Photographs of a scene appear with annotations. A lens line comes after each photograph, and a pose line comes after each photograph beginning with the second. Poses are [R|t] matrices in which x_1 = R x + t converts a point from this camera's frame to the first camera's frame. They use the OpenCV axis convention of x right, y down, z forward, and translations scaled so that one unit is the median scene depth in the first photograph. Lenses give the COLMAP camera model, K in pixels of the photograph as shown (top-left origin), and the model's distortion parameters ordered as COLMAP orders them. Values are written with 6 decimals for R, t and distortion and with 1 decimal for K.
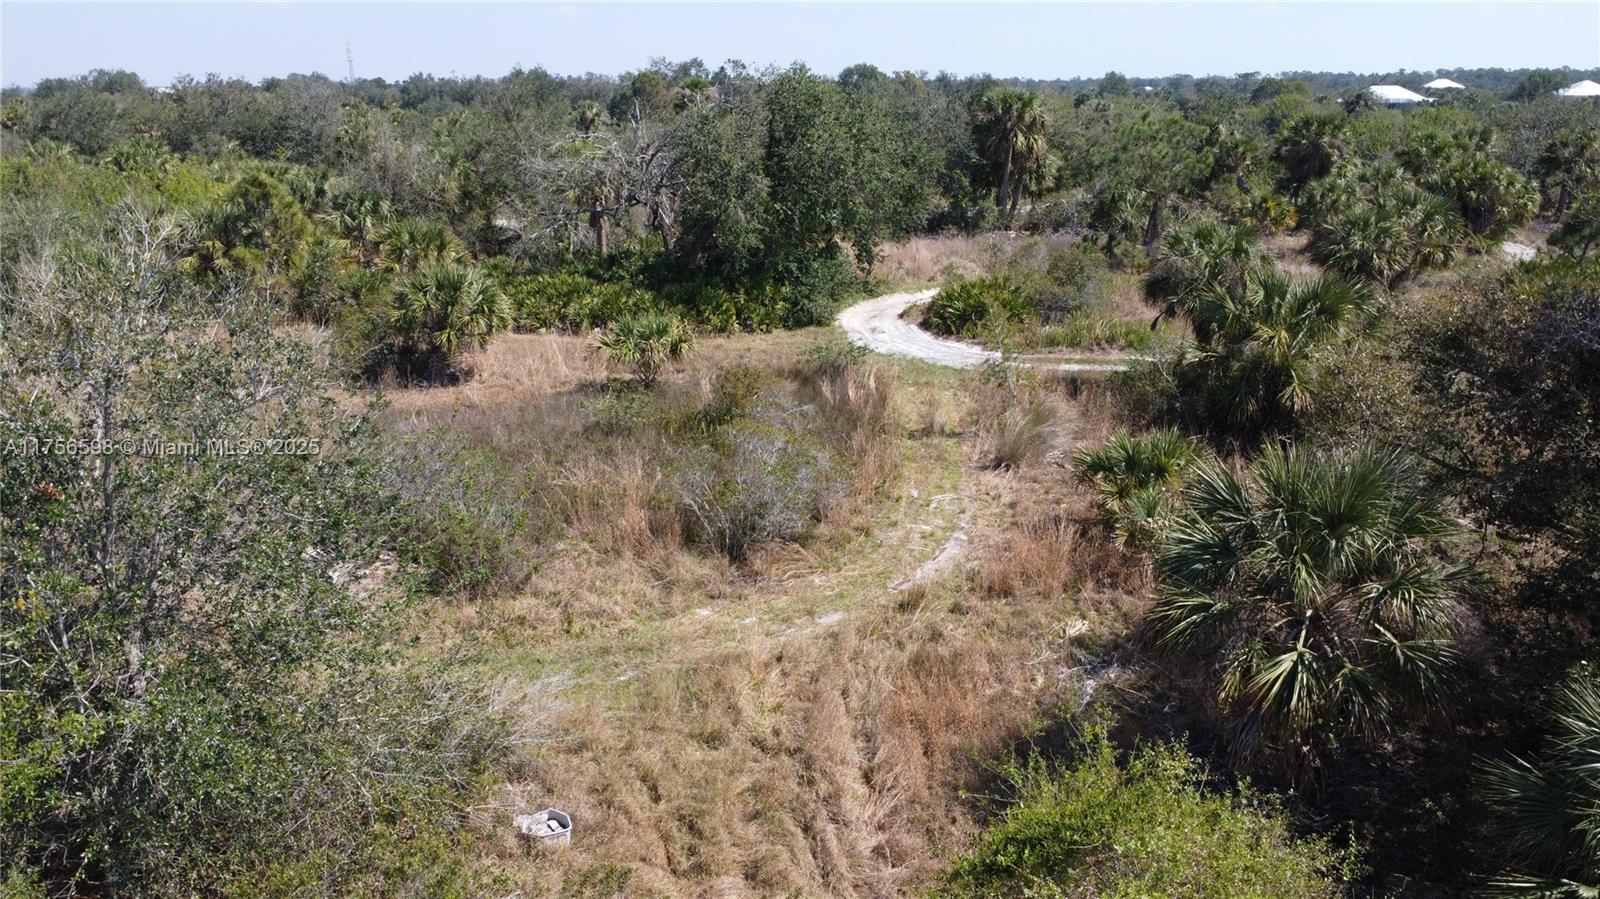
lens RADIAL K [[1197.2, 0, 787.2], [0, 1197.2, 446.5], [0, 0, 1]] dist [0.001955, 0.000783]
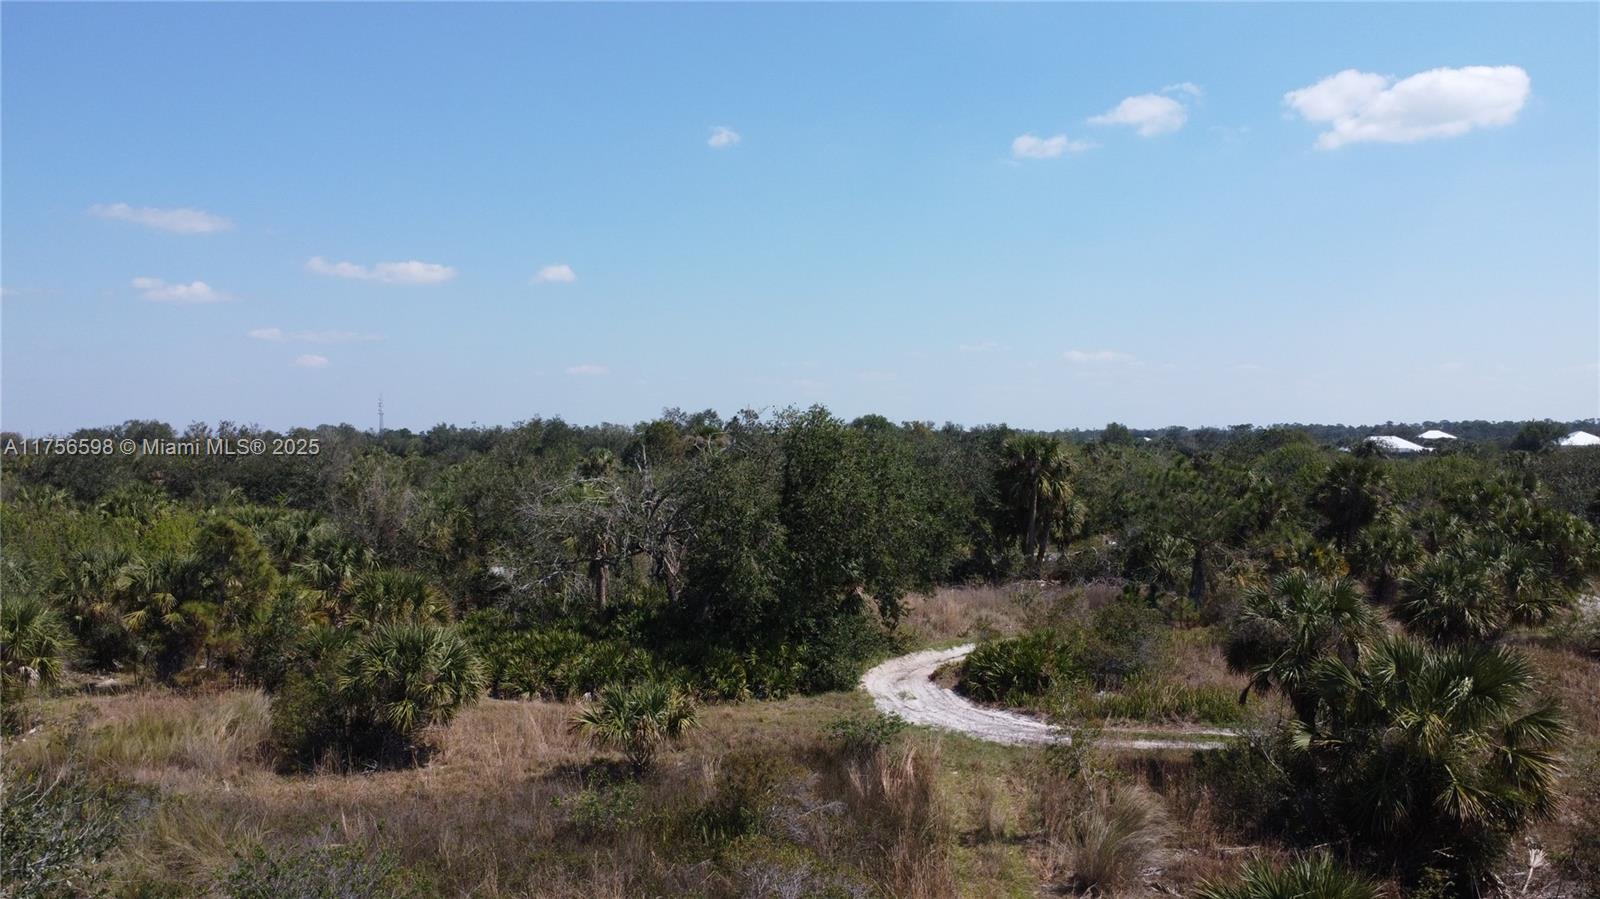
lens RADIAL K [[1197.2, 0, 785.1], [0, 1197.2, 451.5], [0, 0, 1]] dist [0.001955, 0.000783]
pose [[0.999947, 0.000397, -0.010244, -0.005337], [-0.003216, 0.960974, -0.276621, -0.026480], [0.009735, 0.276639, 0.960925, 0.109594]]
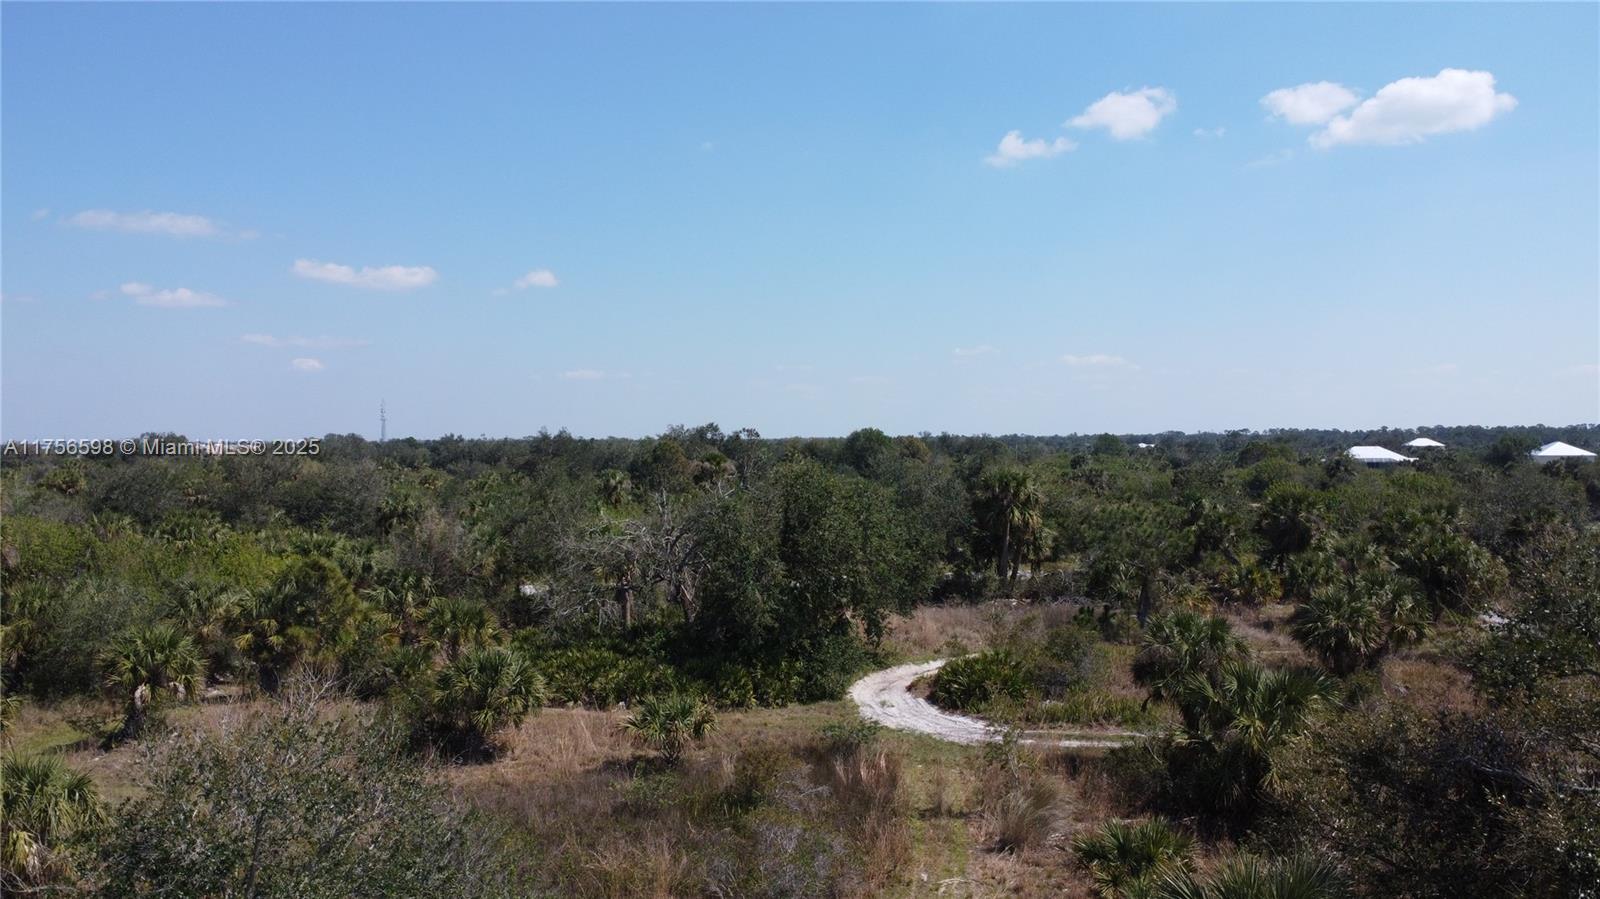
lens RADIAL K [[1197.2, 0, 788.3], [0, 1197.2, 453.5], [0, 0, 1]] dist [0.001955, 0.000783]
pose [[0.999974, -0.000171, -0.007175, -0.004000], [-0.001829, 0.960614, -0.277879, -0.016014], [0.006940, 0.277885, 0.960589, -0.075722]]
